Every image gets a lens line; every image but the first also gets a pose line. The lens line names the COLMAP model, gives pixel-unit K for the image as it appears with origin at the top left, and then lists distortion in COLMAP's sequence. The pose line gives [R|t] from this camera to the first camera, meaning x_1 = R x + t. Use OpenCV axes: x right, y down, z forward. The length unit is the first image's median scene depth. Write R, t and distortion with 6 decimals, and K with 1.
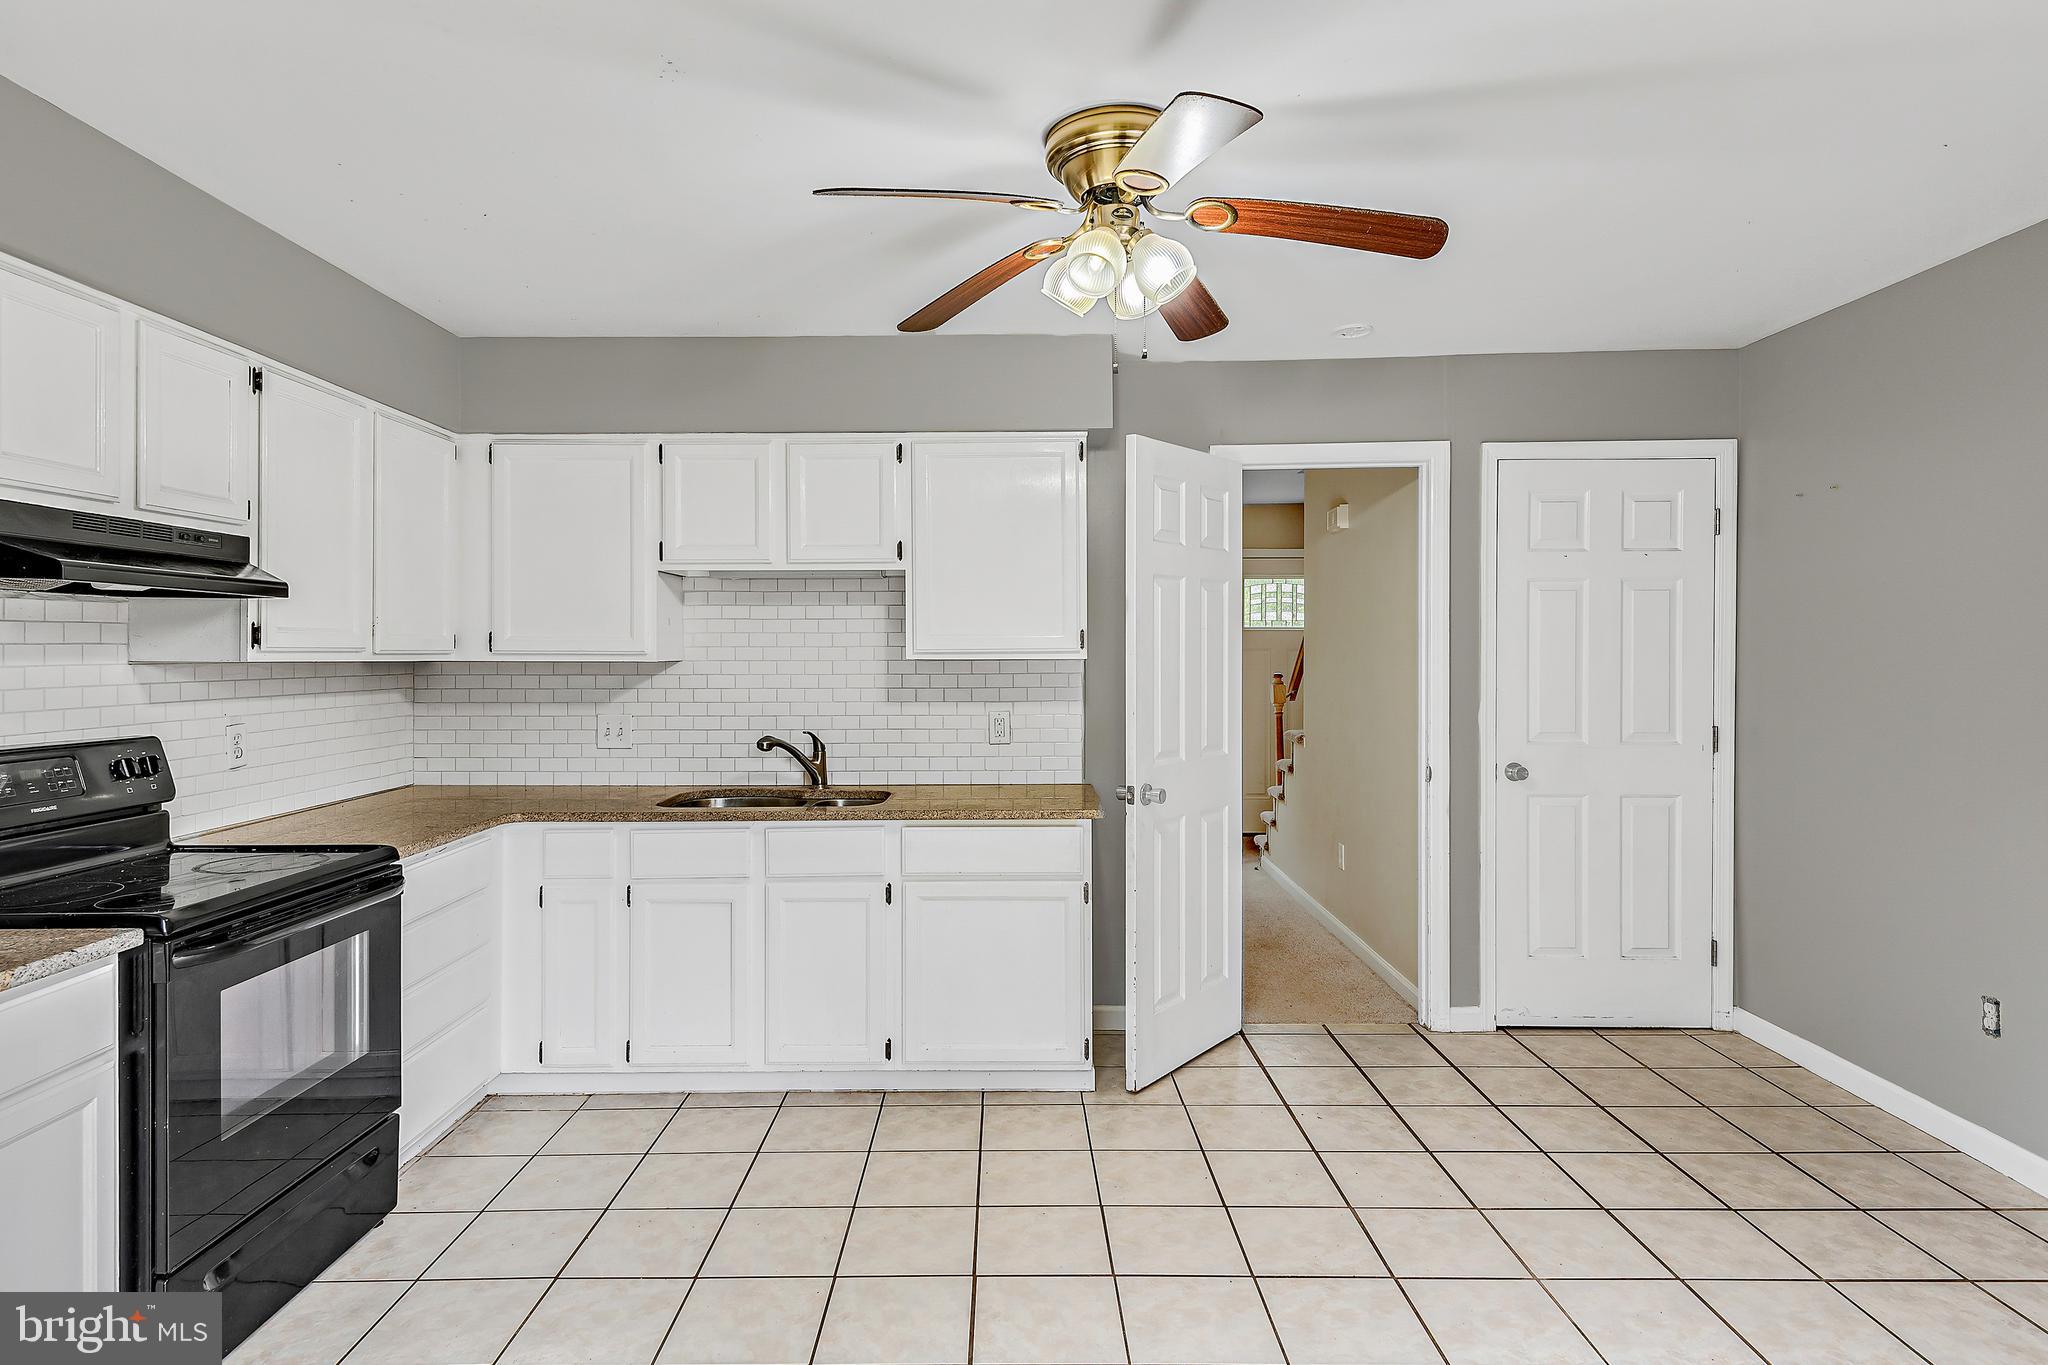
lens RADIAL K [[1115.5, 0, 1022.3], [0, 1115.5, 654.3], [0, 0, 1]] dist [0.021190, -0.000177]
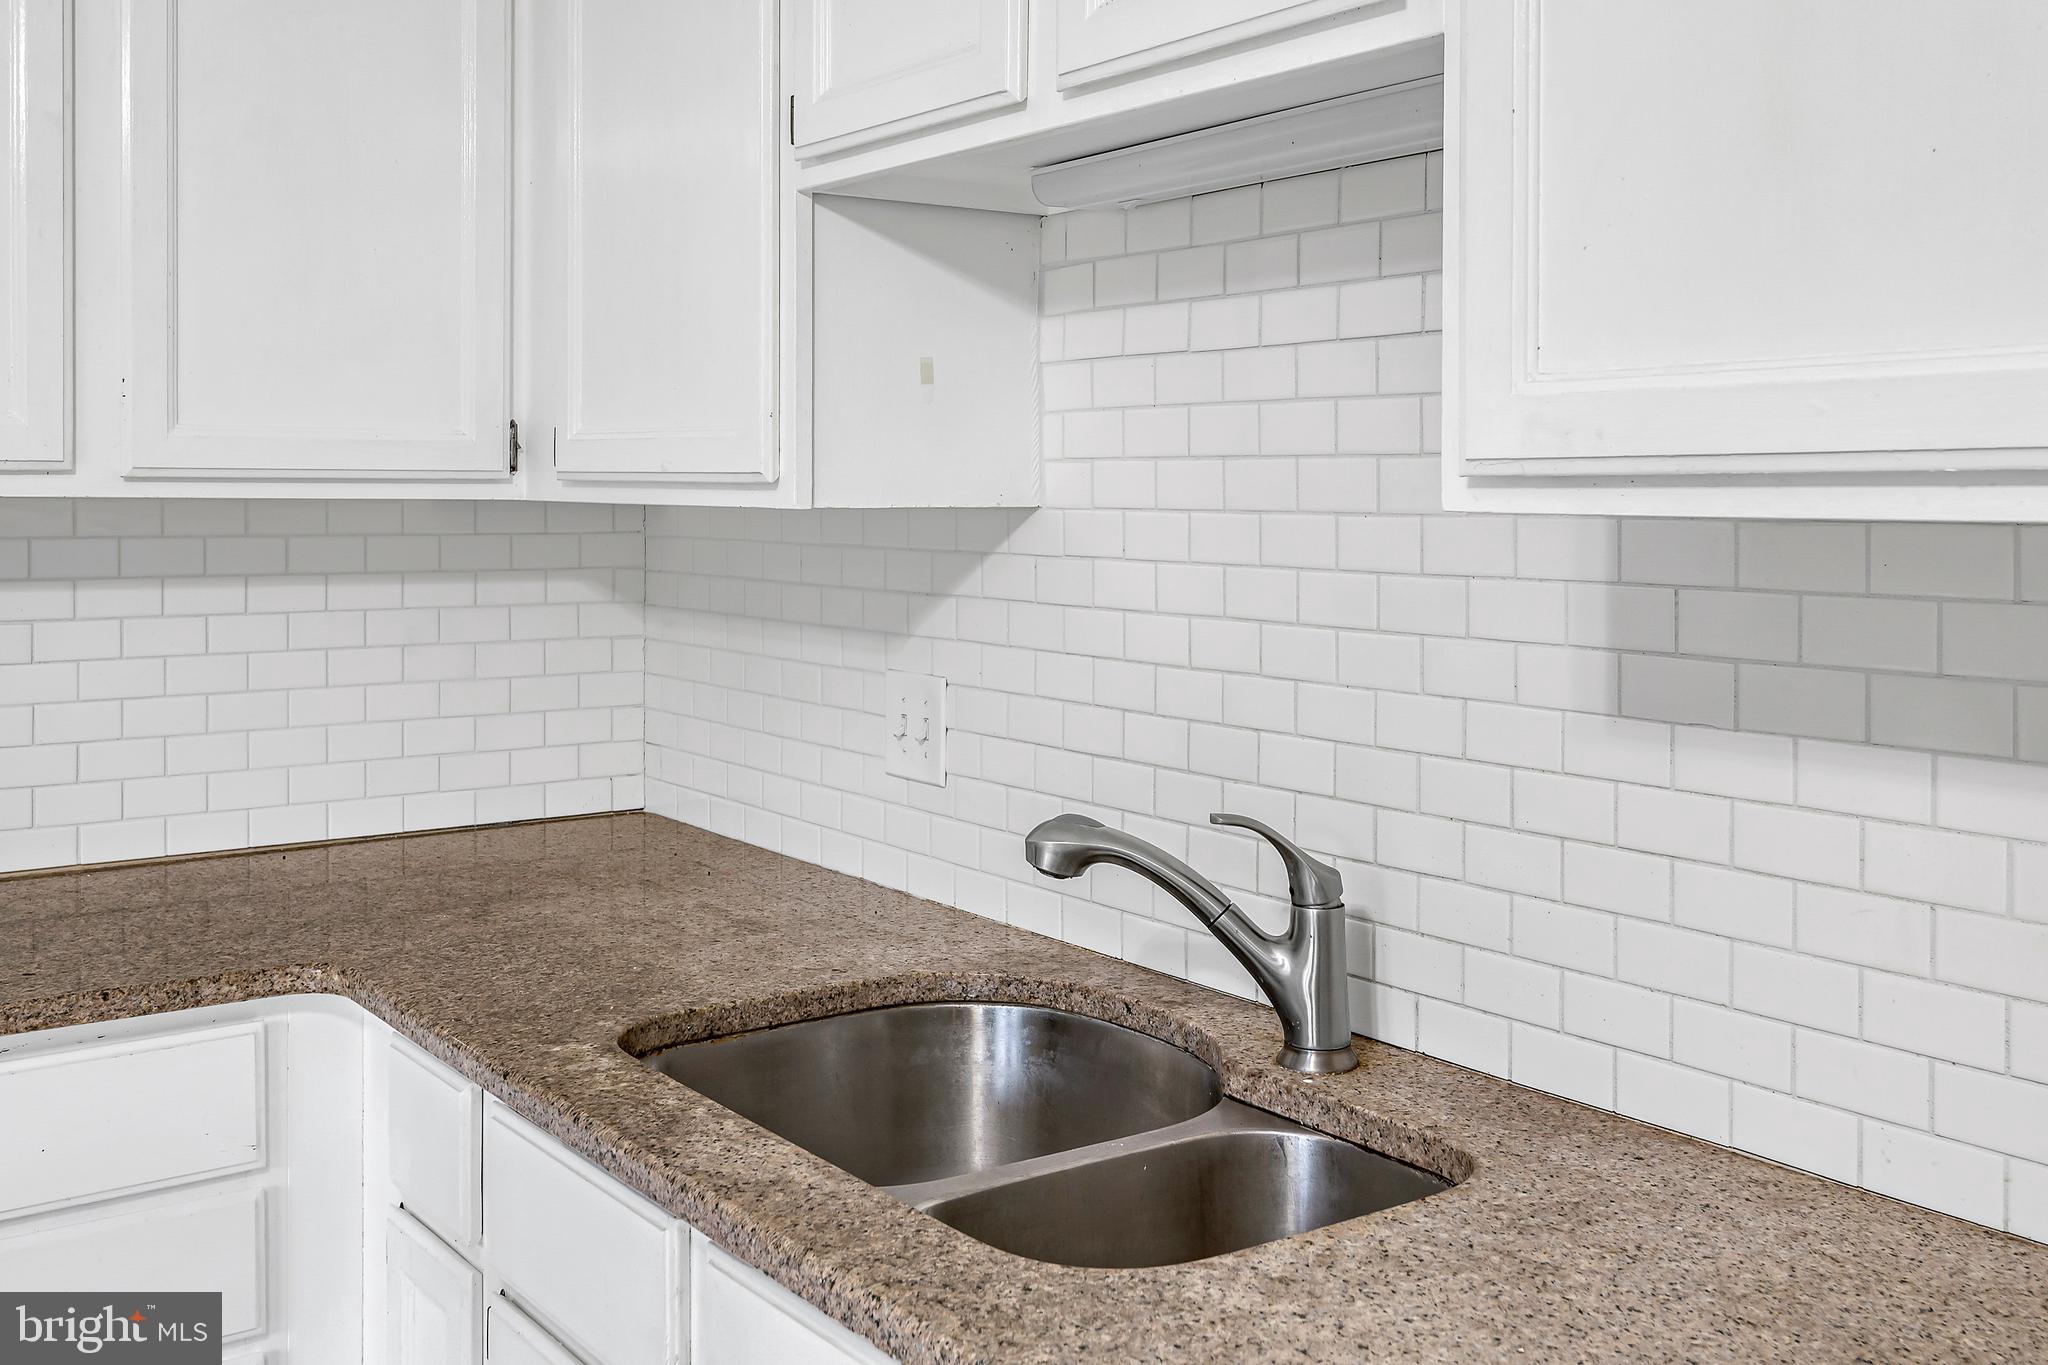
lens RADIAL K [[2041.6, 0, 1024.5], [0, 2041.6, 515.1], [0, 0, 1]] dist [-0.007509, -0.005878]
pose [[0.591485, 0.014635, -0.806183, 0.131250], [-0.007260, 0.999891, 0.012824, 0.001059], [0.806284, -0.001732, 0.591527, 0.747608]]
